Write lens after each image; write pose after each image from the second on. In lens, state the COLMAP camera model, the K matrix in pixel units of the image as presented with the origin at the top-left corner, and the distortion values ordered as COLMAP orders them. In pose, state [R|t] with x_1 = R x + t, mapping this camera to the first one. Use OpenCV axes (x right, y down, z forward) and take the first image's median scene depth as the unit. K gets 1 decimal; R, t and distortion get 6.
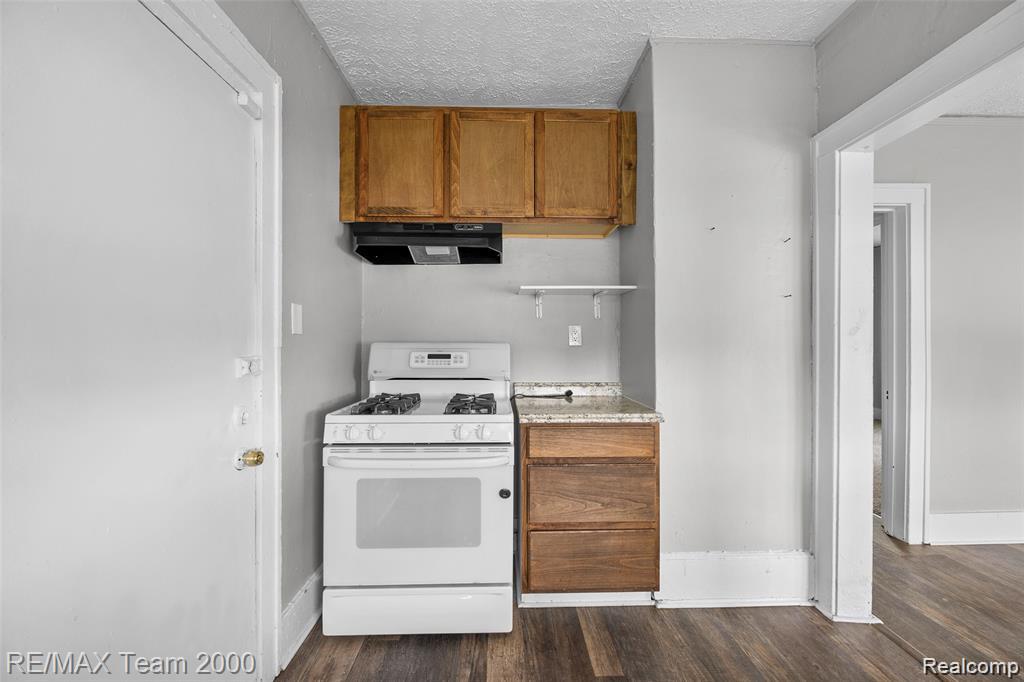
lens RADIAL K [[405.3, 0, 512.0], [0, 405.3, 341.0], [0, 0, 1]] dist [-0.002150, 0.000013]
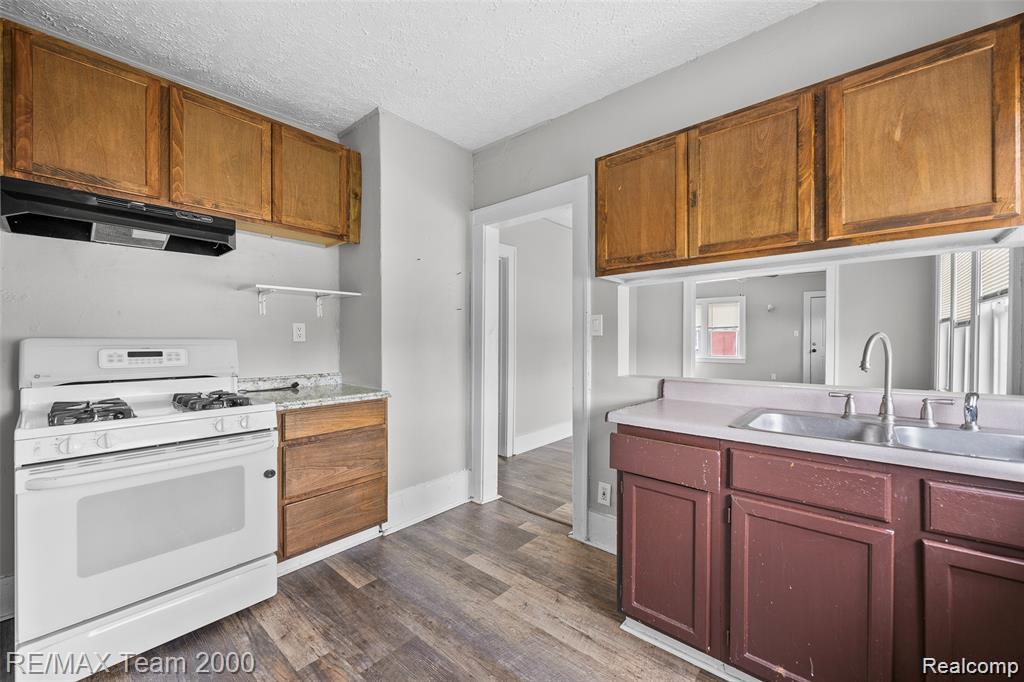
lens RADIAL K [[405.3, 0, 512.0], [0, 405.3, 341.0], [0, 0, 1]] dist [-0.002150, 0.000013]
pose [[0.675514, -0.002586, 0.737343, -0.307765], [-0.004319, 0.999963, 0.007464, -0.000728], [-0.737334, -0.008227, 0.675478, -0.193402]]
